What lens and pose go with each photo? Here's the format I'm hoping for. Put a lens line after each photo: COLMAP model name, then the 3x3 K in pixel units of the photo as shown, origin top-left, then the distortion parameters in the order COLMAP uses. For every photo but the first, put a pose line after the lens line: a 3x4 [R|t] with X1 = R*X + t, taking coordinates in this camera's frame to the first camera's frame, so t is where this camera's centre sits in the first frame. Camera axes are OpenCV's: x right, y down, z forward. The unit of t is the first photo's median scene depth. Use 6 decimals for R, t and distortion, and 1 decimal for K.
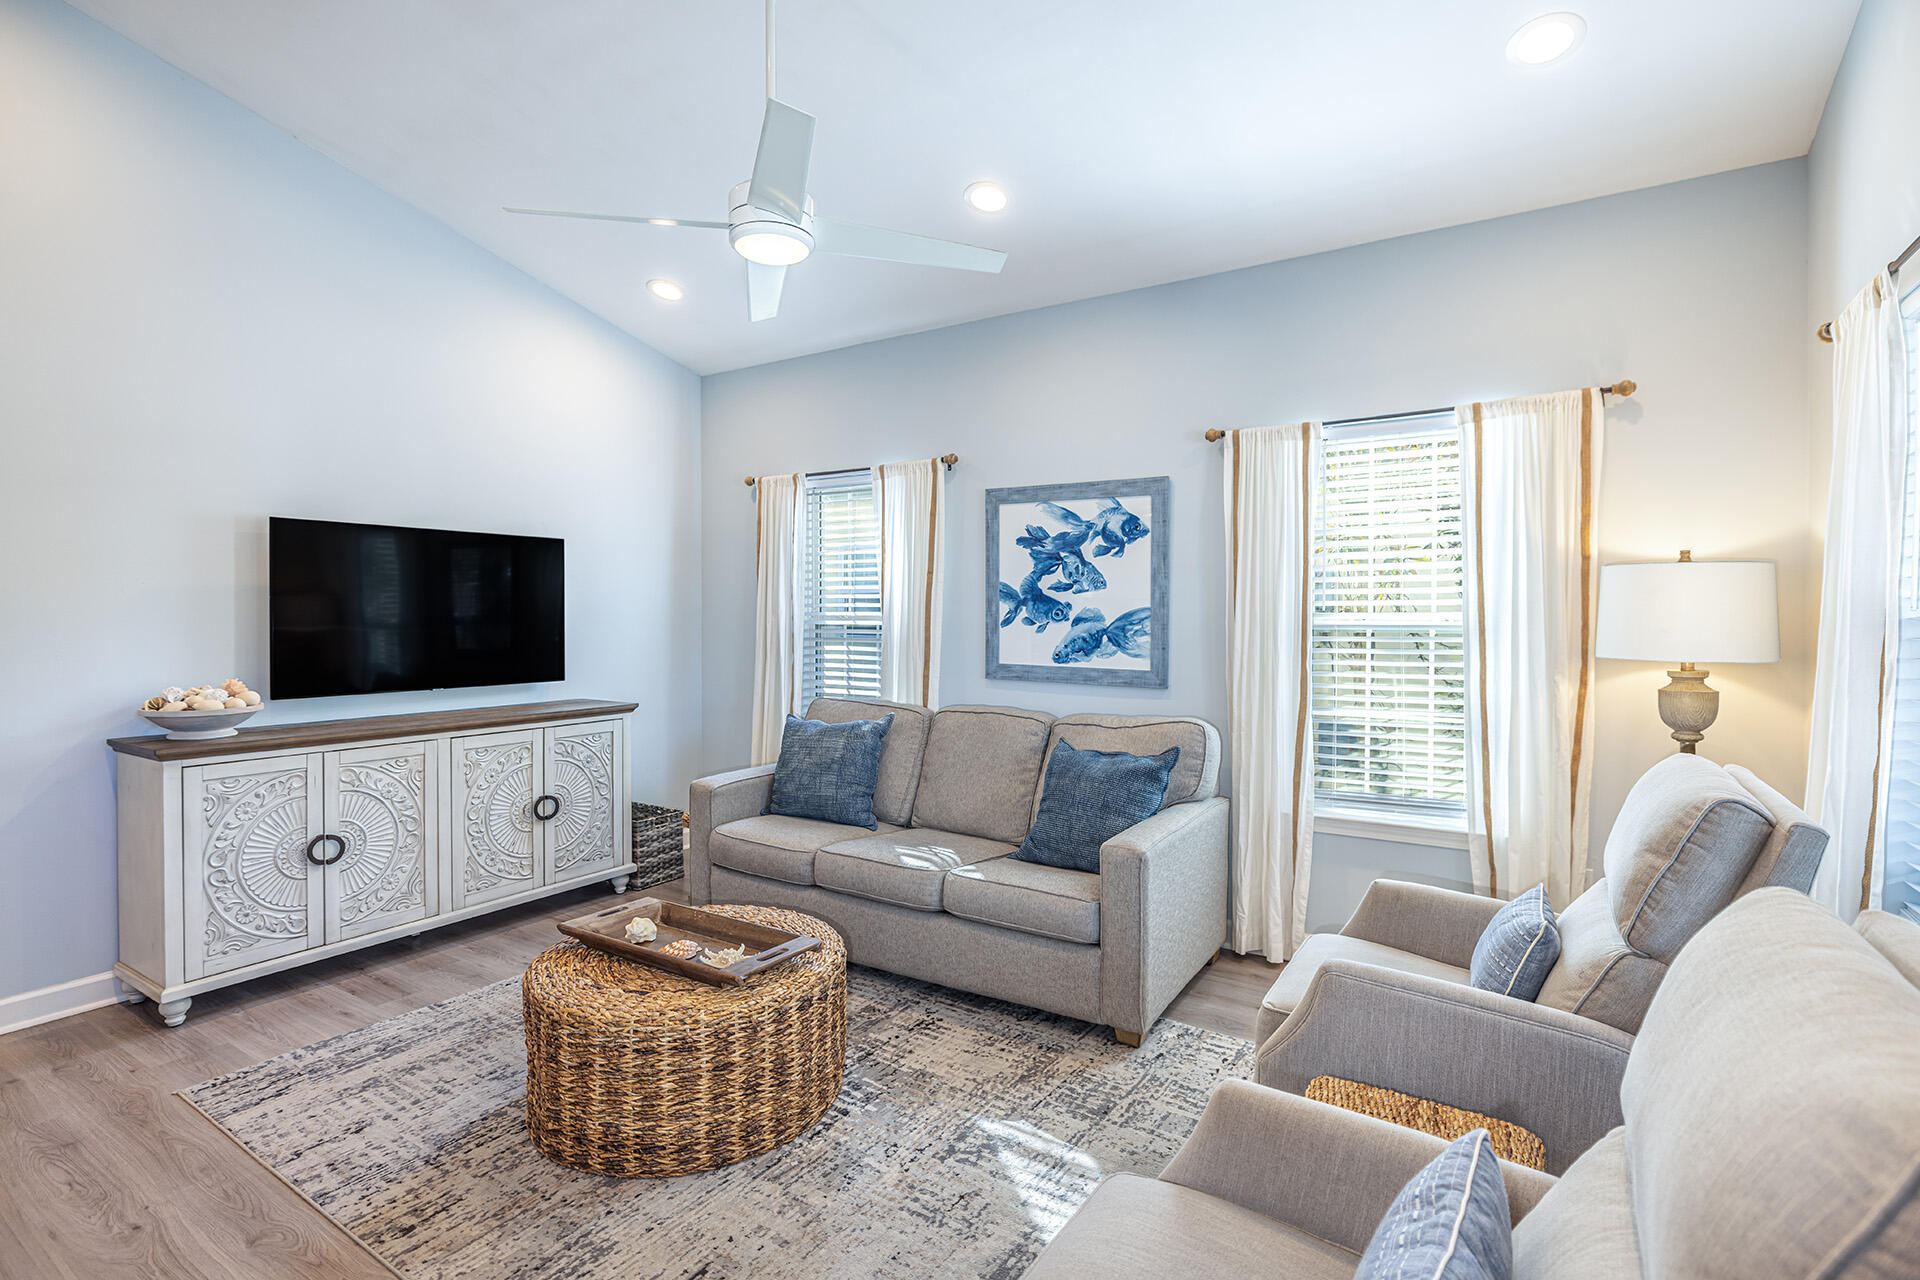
lens RADIAL K [[916.3, 0, 966.8], [0, 916.3, 625.0], [0, 0, 1]] dist [-0.008764, 0.001422]
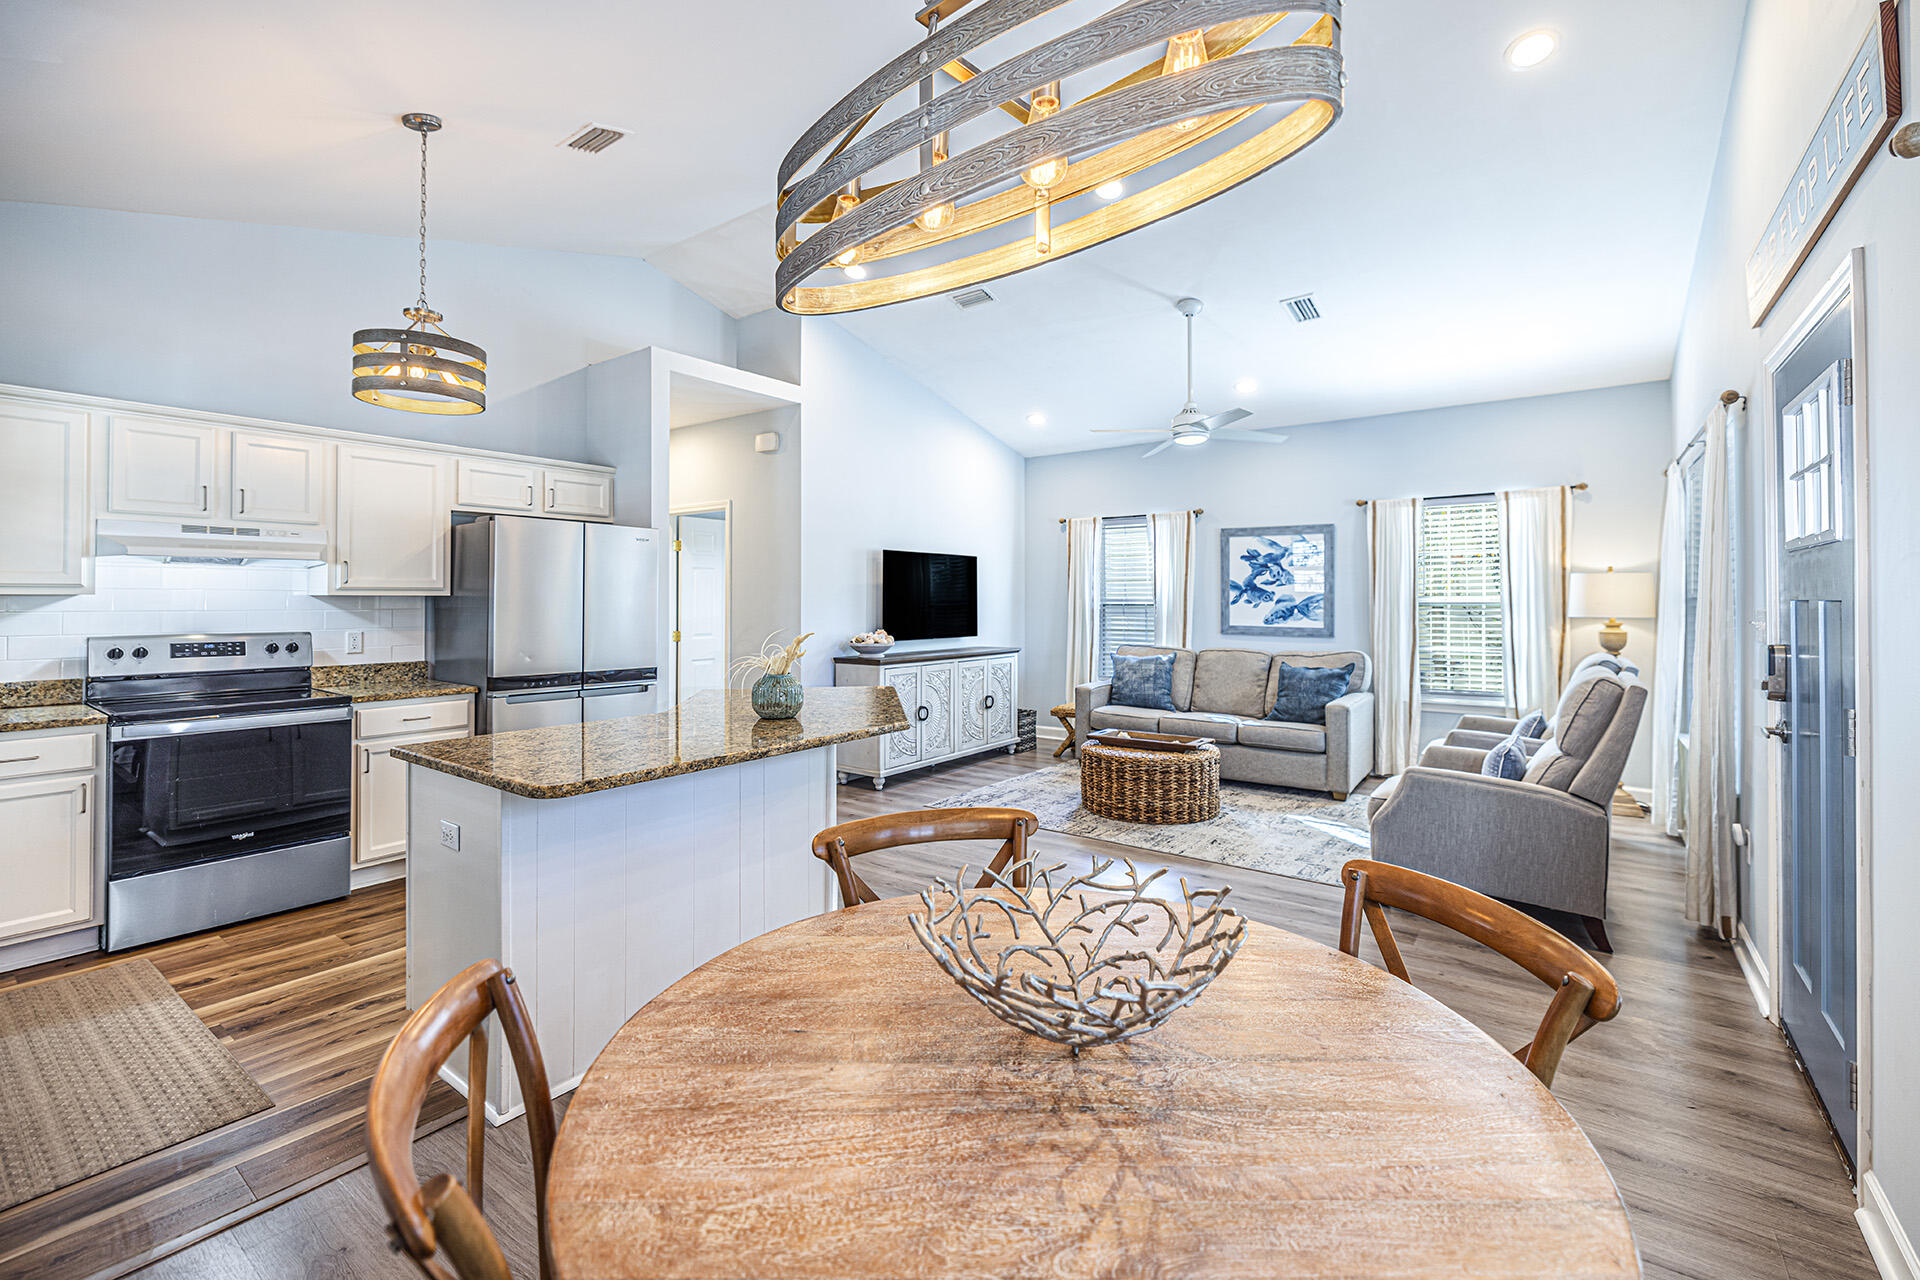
lens RADIAL K [[827.9, 0, 961.6], [0, 827.9, 593.7], [0, 0, 1]] dist [0.000143, 0.000055]
pose [[0.997803, -0.002830, -0.066191, -0.467466], [0.001429, 0.999774, -0.021205, 0.017014], [0.066236, 0.021064, 0.997582, -0.804286]]
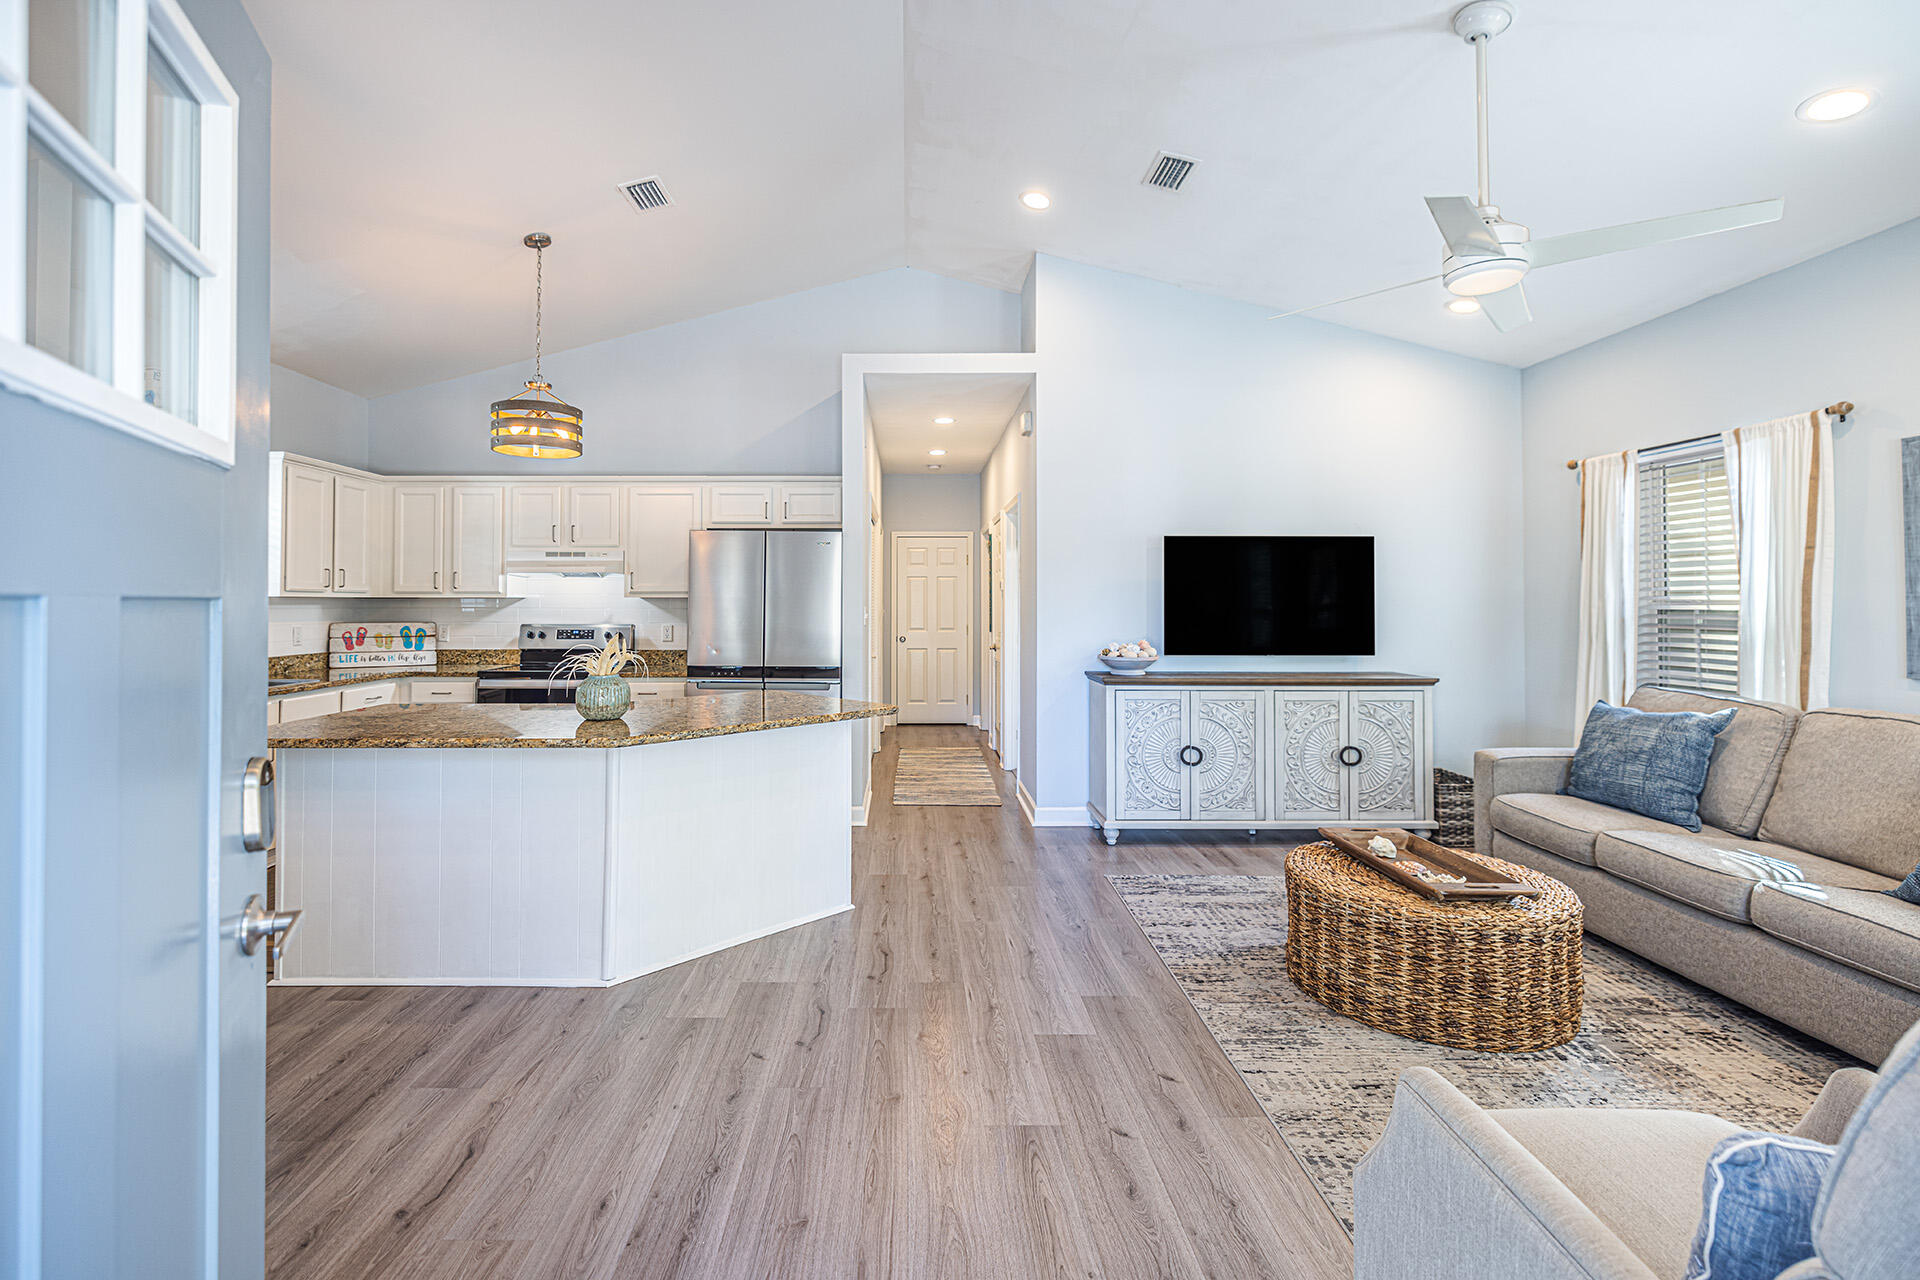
lens RADIAL K [[844.5, 0, 908.6], [0, 844.5, 591.4], [0, 0, 1]] dist [-0.001379, -0.000512]
pose [[0.537648, -0.013059, -0.843068, 0.209227], [-0.010900, 0.999689, -0.022436, 0.011687], [0.843099, 0.021252, 0.537338, -0.135477]]
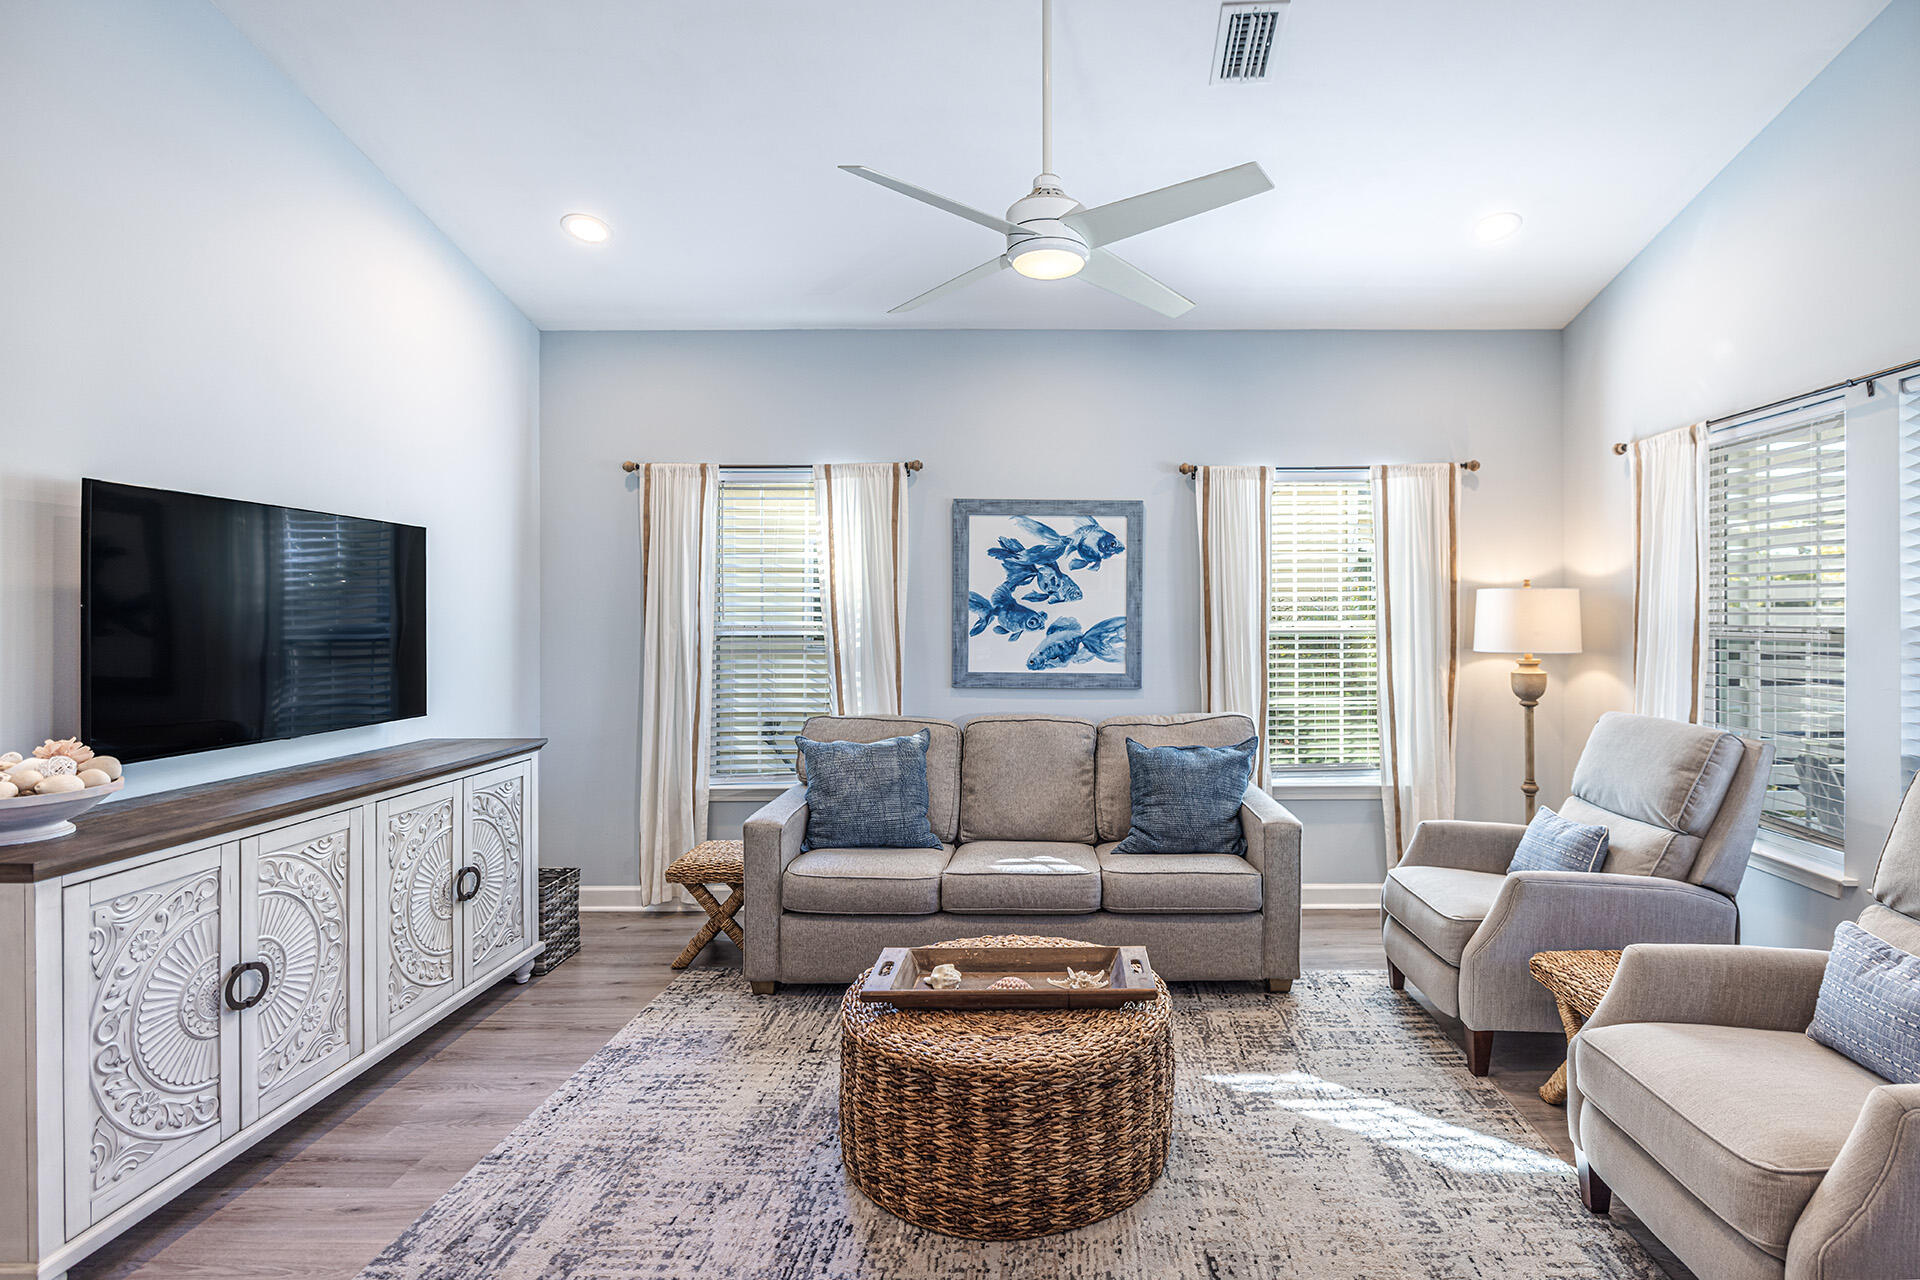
lens RADIAL K [[934.1, 0, 1052.2], [0, 934.1, 615.9], [0, 0, 1]] dist [-0.009908, 0.000489]
pose [[0.840428, -0.002951, 0.541916, -0.544371], [0.009743, 0.999906, -0.009666, -0.011054], [-0.541836, 0.013403, 0.840377, 0.103166]]
